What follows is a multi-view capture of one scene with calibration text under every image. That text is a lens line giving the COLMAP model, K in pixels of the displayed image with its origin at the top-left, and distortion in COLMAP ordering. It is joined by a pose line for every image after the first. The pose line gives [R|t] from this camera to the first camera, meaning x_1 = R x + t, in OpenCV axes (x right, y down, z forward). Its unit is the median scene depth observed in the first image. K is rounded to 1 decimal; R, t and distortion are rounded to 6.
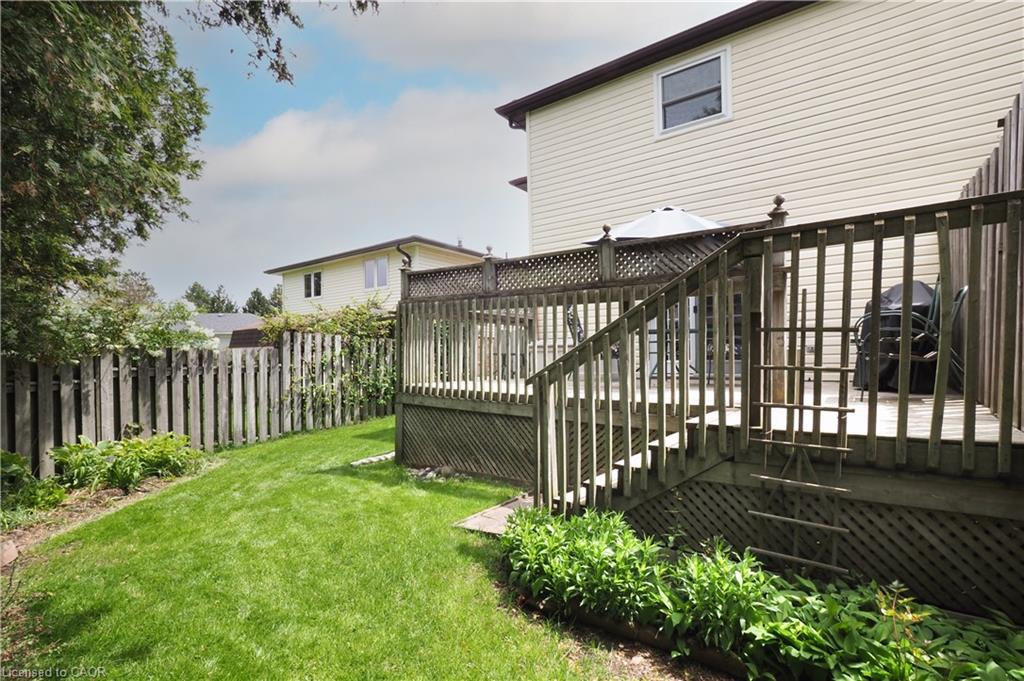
lens RADIAL K [[480.8, 0, 480.3], [0, 480.8, 368.0], [0, 0, 1]] dist [0.000383, 0.000084]
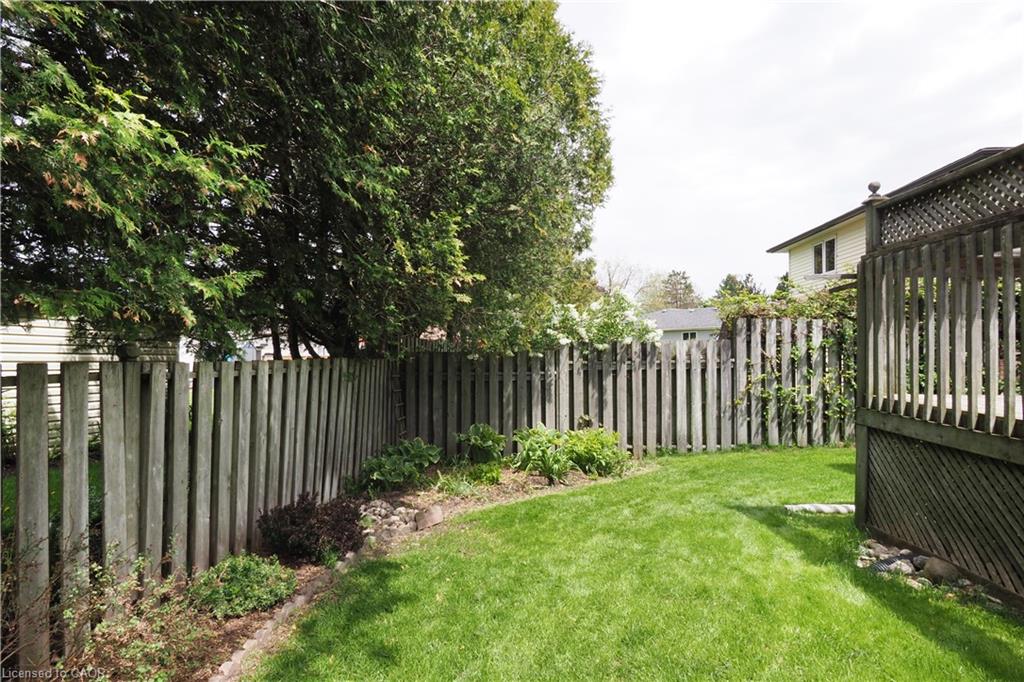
lens RADIAL K [[517.9, 0, 510.1], [0, 517.9, 352.2], [0, 0, 1]] dist [0.003347, 0.000779]
pose [[0.577524, -0.002080, -0.816371, 0.092968], [-0.014706, 0.999808, -0.012951, -0.002948], [0.816241, 0.019485, 0.577383, 0.229772]]
